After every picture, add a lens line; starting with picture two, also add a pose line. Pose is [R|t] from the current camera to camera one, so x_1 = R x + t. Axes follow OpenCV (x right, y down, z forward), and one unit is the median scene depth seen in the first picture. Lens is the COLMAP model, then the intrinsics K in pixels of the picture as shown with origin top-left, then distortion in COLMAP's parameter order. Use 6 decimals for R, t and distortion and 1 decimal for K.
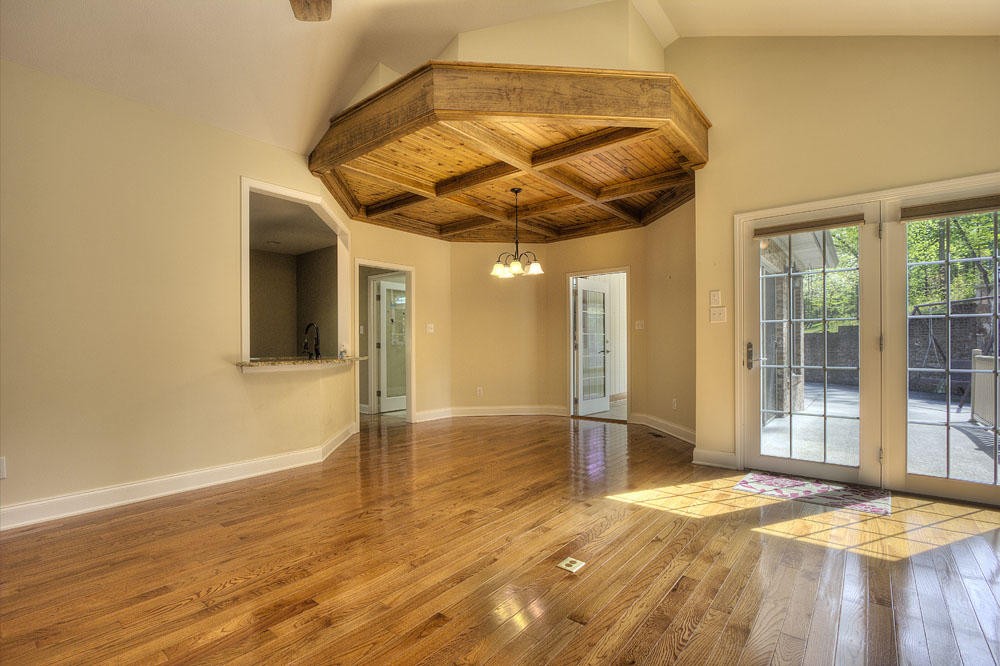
lens RADIAL K [[461.0, 0, 502.0], [0, 461.0, 337.3], [0, 0, 1]] dist [-0.018847, 0.001624]
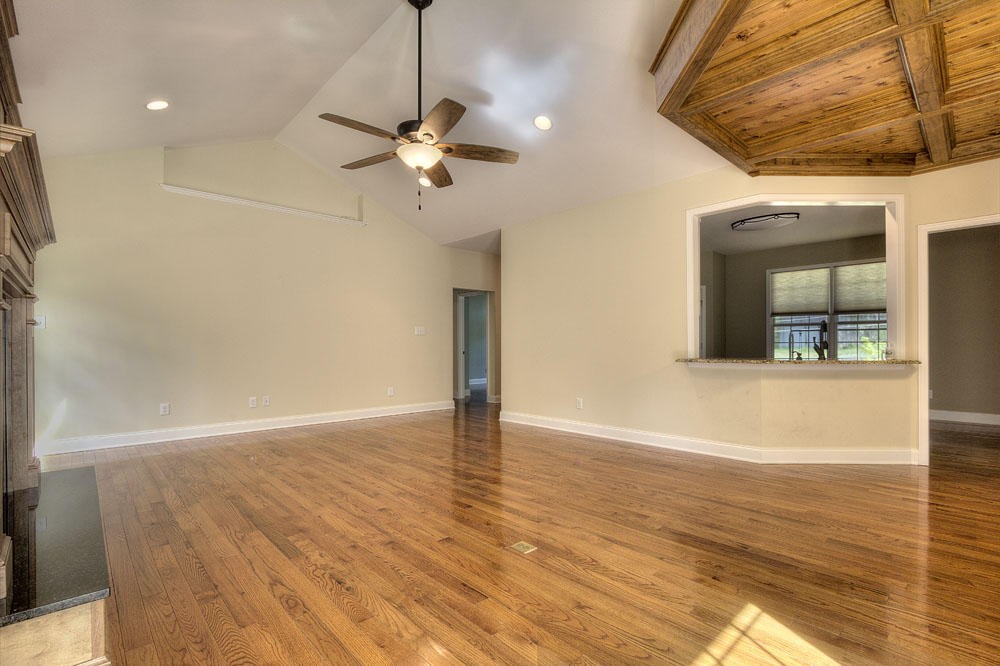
lens RADIAL K [[461.0, 0, 498.8], [0, 461.0, 338.5], [0, 0, 1]] dist [-0.018847, 0.001624]
pose [[-0.143209, -0.008413, -0.989657, 0.934948], [0.018581, 0.999765, -0.011188, 0.004004], [0.989518, -0.019991, -0.143019, 0.826346]]
